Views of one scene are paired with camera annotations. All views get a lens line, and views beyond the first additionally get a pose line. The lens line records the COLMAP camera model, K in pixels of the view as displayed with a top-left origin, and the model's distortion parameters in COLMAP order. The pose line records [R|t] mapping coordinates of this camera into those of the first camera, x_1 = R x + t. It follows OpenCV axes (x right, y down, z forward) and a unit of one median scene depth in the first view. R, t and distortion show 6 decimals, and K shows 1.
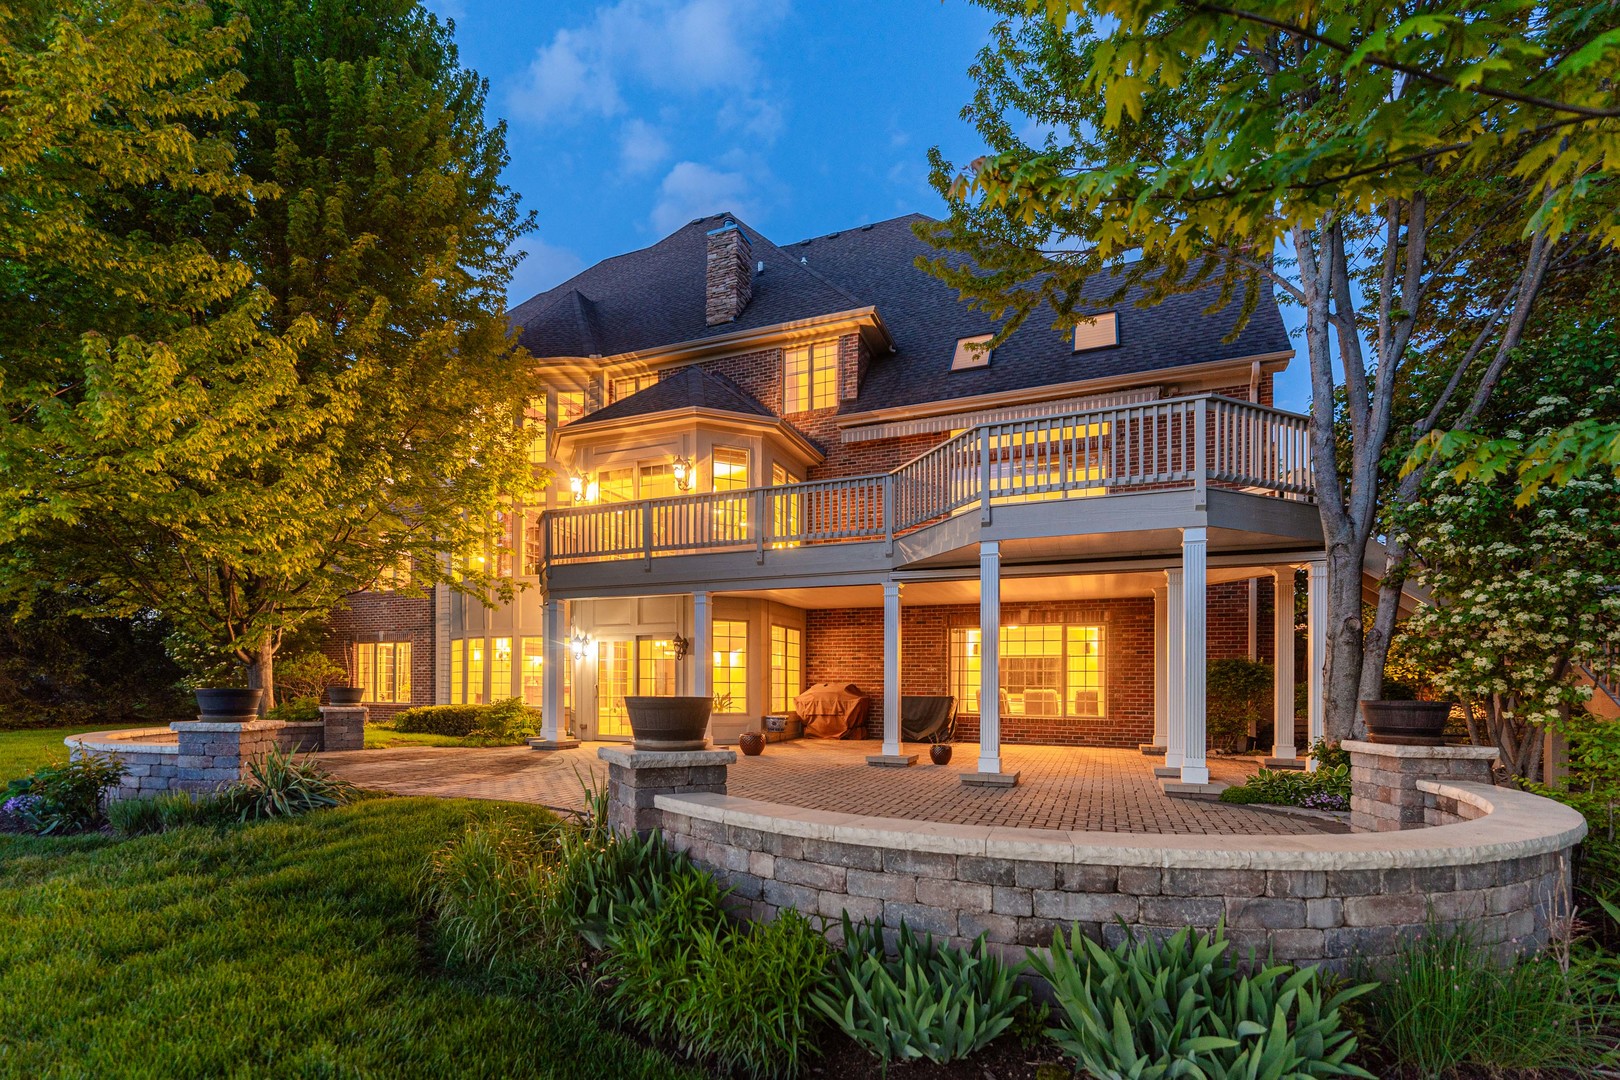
lens RADIAL K [[665.8, 0, 821.5], [0, 665.8, 684.1], [0, 0, 1]] dist [0.000044, -0.001020]
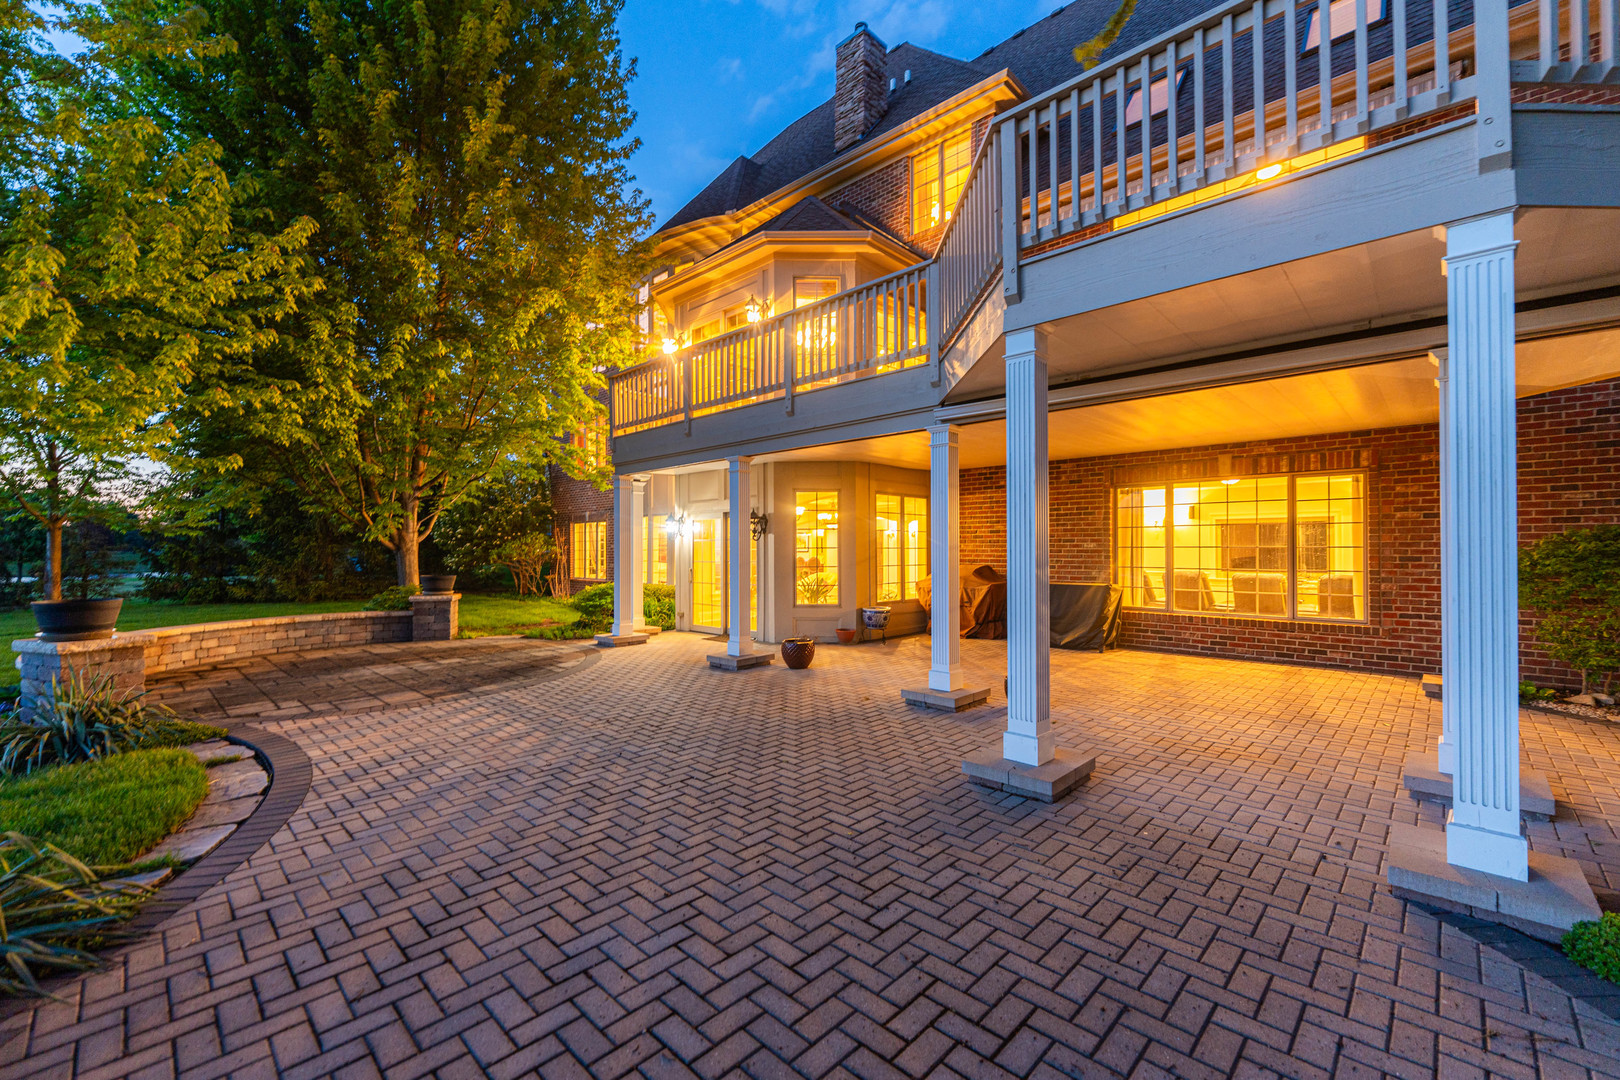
lens RADIAL K [[665.8, 0, 848.8], [0, 665.8, 549.5], [0, 0, 1]] dist [0.000044, -0.001020]
pose [[0.947969, -0.013586, -0.318072, 0.148825], [0.013618, 0.999905, -0.002123, -0.019832], [0.318070, -0.002319, 0.948064, 0.229403]]
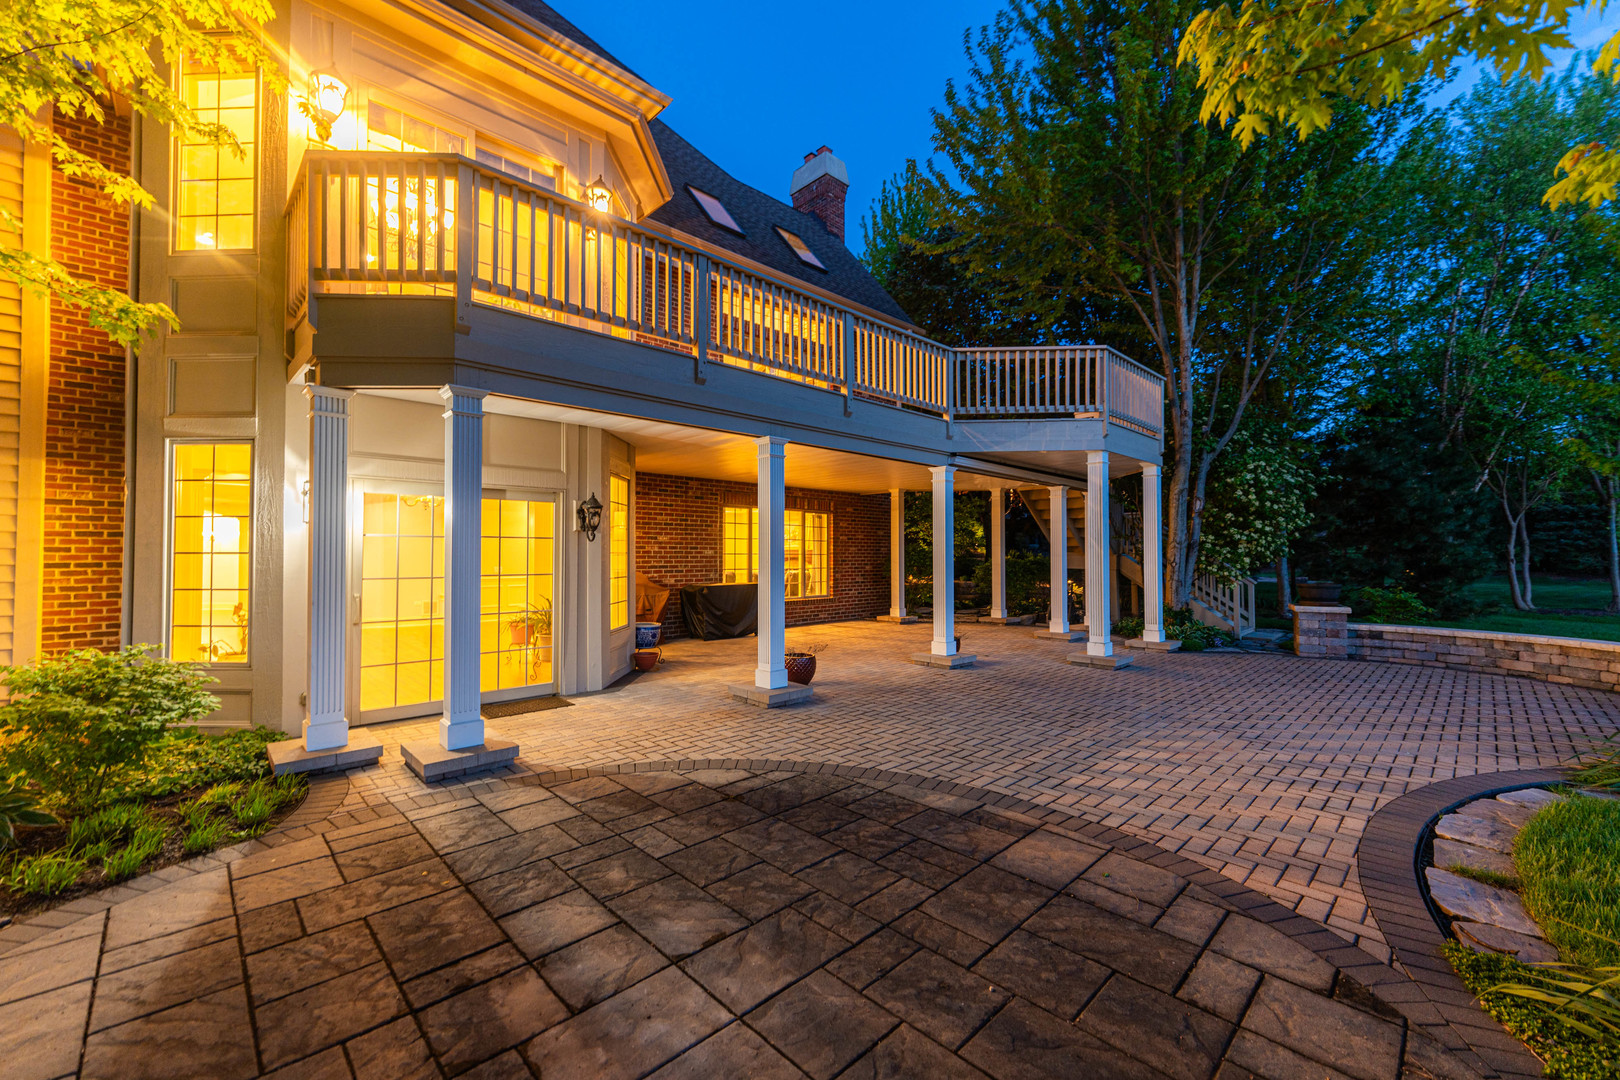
lens RADIAL K [[665.8, 0, 748.1], [0, 665.8, 544.1], [0, 0, 1]] dist [0.000044, -0.001020]
pose [[0.400927, 0.008417, 0.916071, -0.622668], [0.001088, 0.999953, -0.009664, -0.025140], [-0.916109, 0.004871, 0.400899, 0.612800]]
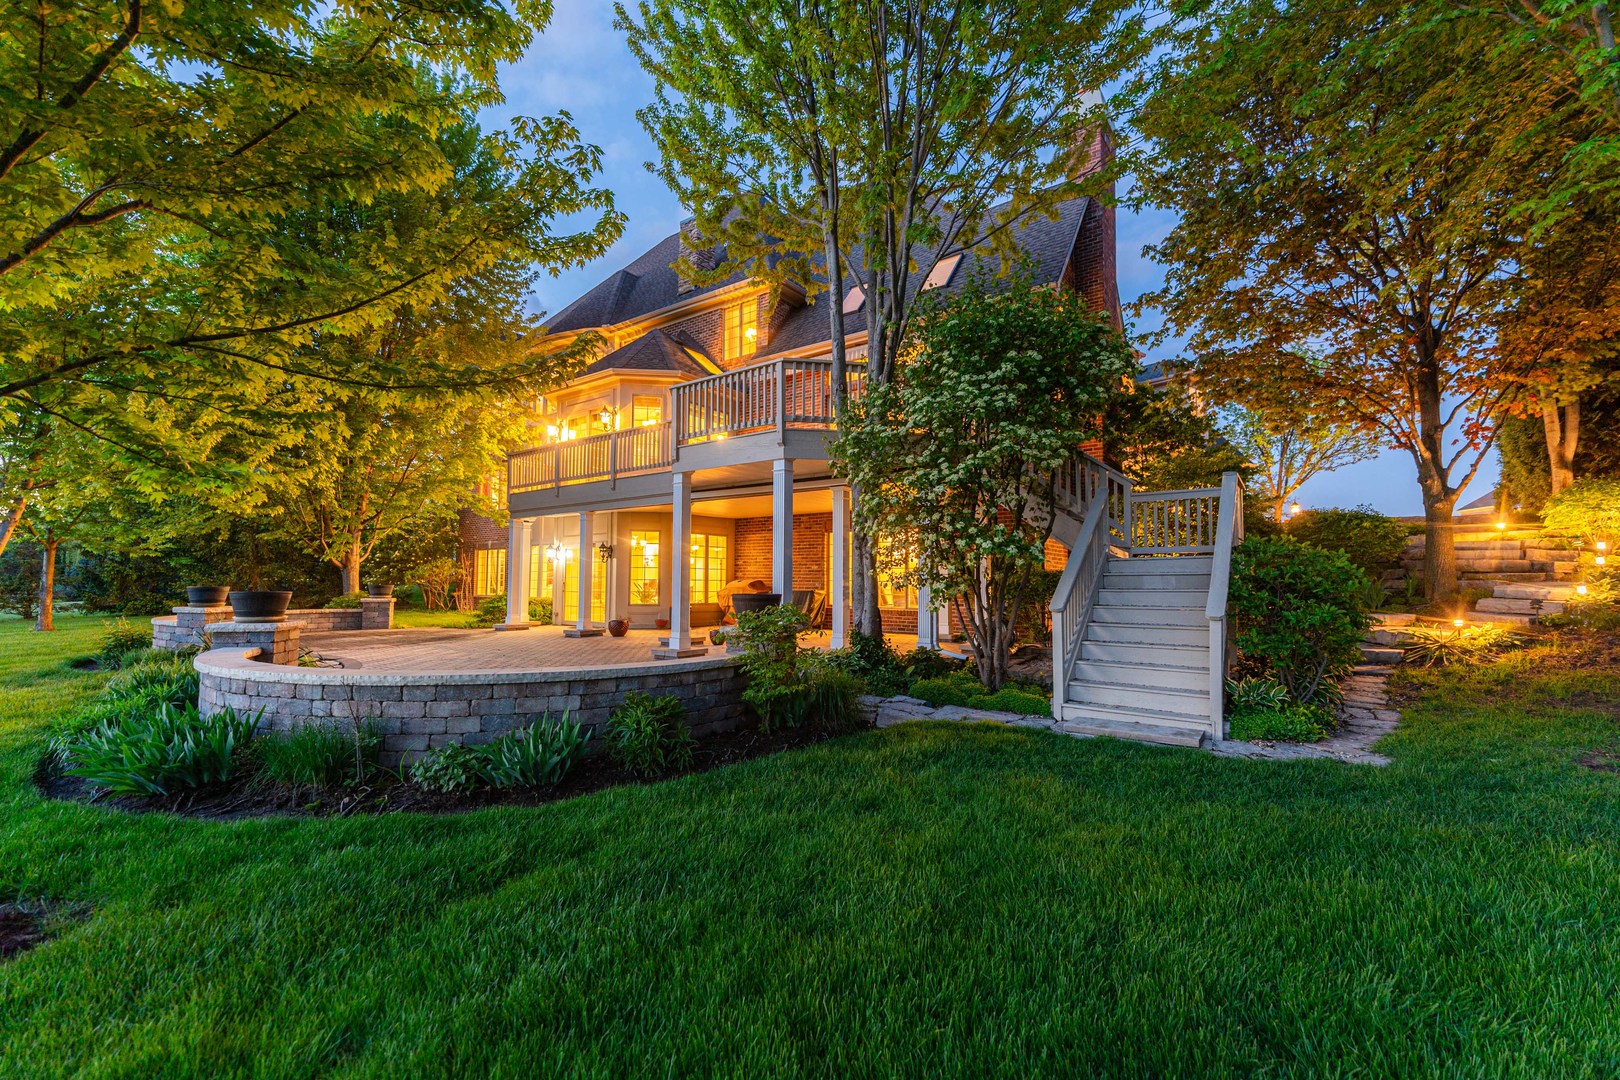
lens RADIAL K [[608.9, 0, 801.1], [0, 608.9, 550.4], [0, 0, 1]] dist [0.000826, -0.000009]
pose [[0.975225, -0.016308, -0.220612, 0.387529], [0.006079, 0.998878, -0.046965, -0.001416], [0.221130, 0.044460, 0.974230, -0.059976]]
